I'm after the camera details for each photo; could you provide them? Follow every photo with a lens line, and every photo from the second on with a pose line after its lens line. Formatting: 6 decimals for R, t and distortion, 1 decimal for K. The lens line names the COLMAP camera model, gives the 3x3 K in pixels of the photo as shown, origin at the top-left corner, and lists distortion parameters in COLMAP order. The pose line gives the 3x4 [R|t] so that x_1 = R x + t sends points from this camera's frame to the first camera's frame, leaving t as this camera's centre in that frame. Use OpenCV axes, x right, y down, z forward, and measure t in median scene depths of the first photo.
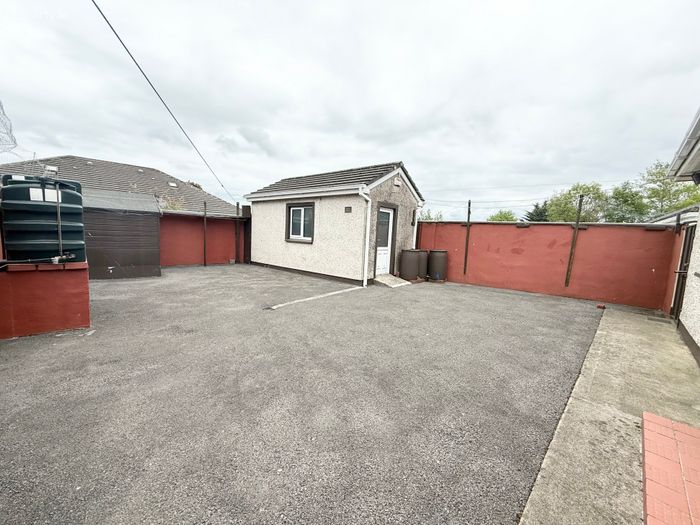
lens RADIAL K [[279.2, 0, 350.0], [0, 279.2, 259.6], [0, 0, 1]] dist [-0.003566, 0.000394]
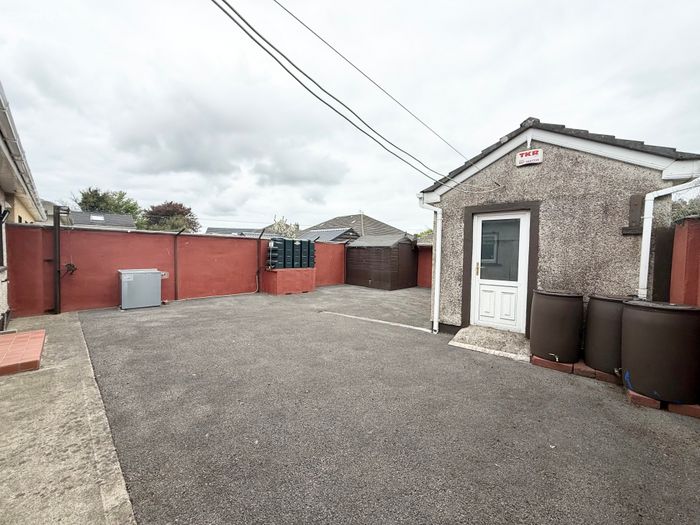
lens RADIAL K [[279.2, 0, 347.7], [0, 279.2, 265.8], [0, 0, 1]] dist [-0.003566, 0.000394]
pose [[0.022625, 0.004612, -0.999733, 0.737061], [-0.111611, 0.993750, 0.002058, -0.045233], [0.993494, 0.111534, 0.022999, 0.729831]]
